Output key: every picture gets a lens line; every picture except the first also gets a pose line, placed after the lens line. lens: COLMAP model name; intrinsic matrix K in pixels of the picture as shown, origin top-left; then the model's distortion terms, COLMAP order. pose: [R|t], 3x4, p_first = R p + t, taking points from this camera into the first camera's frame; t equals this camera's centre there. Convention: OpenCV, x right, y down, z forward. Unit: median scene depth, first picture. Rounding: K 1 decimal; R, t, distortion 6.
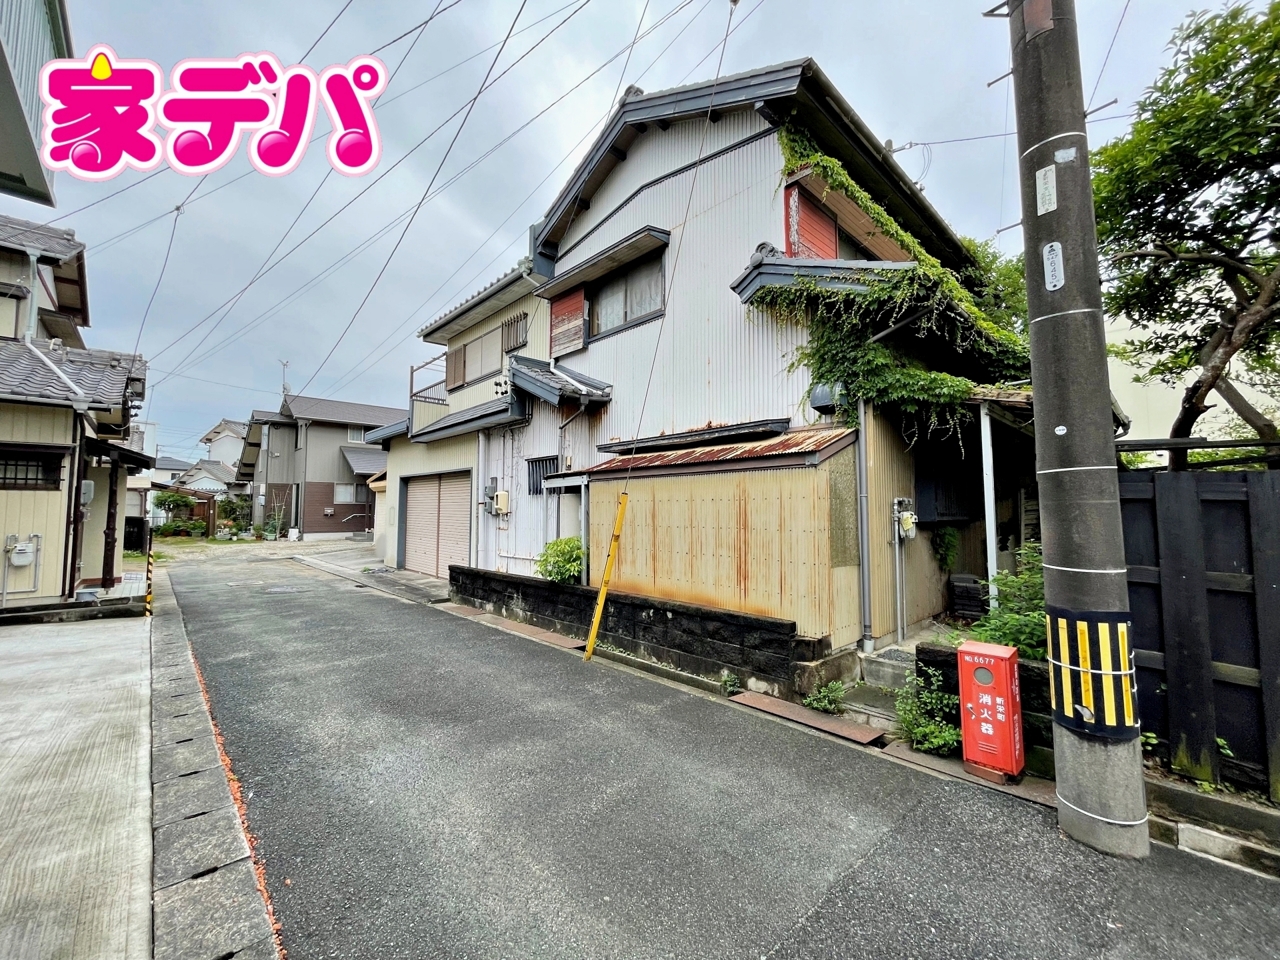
lens RADIAL K [[519.1, 0, 633.1], [0, 519.1, 476.0], [0, 0, 1]] dist [-0.003347, -0.000516]
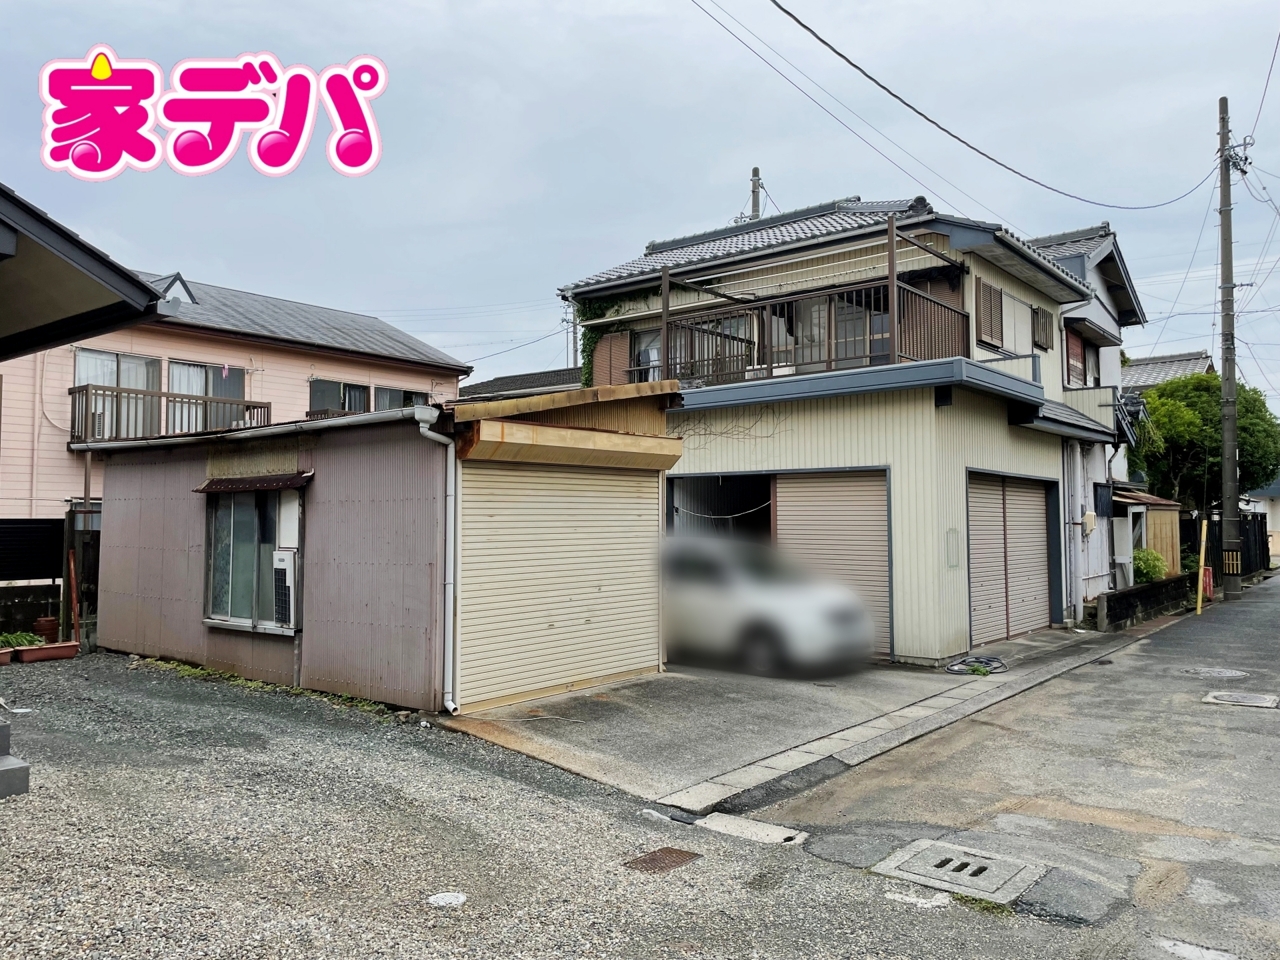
lens RADIAL K [[956.1, 0, 626.3], [0, 956.1, 469.2], [0, 0, 1]] dist [0.097113, -0.129662]
pose [[-0.137584, 0.045152, 0.989460, -3.093759], [-0.068194, 0.996158, -0.054940, 0.173534], [-0.988140, -0.075035, -0.133976, 3.365073]]
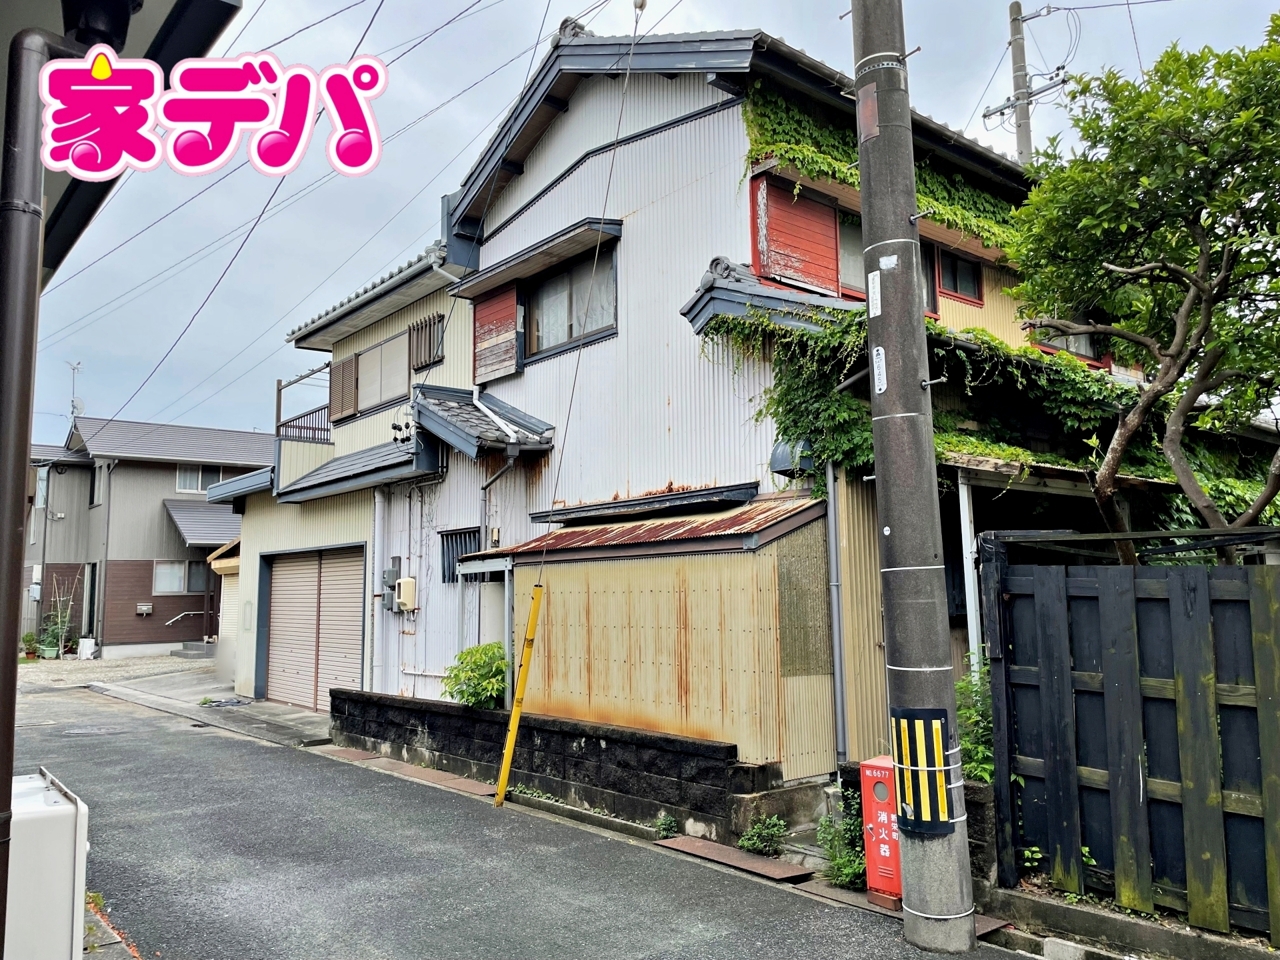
lens RADIAL K [[956.1, 0, 626.3], [0, 956.1, 469.2], [0, 0, 1]] dist [0.097113, -0.129662]
pose [[0.997806, -0.025567, -0.061069, 0.192205], [0.021769, 0.997835, -0.062063, -0.045922], [0.062523, 0.060597, 0.996202, -0.419307]]
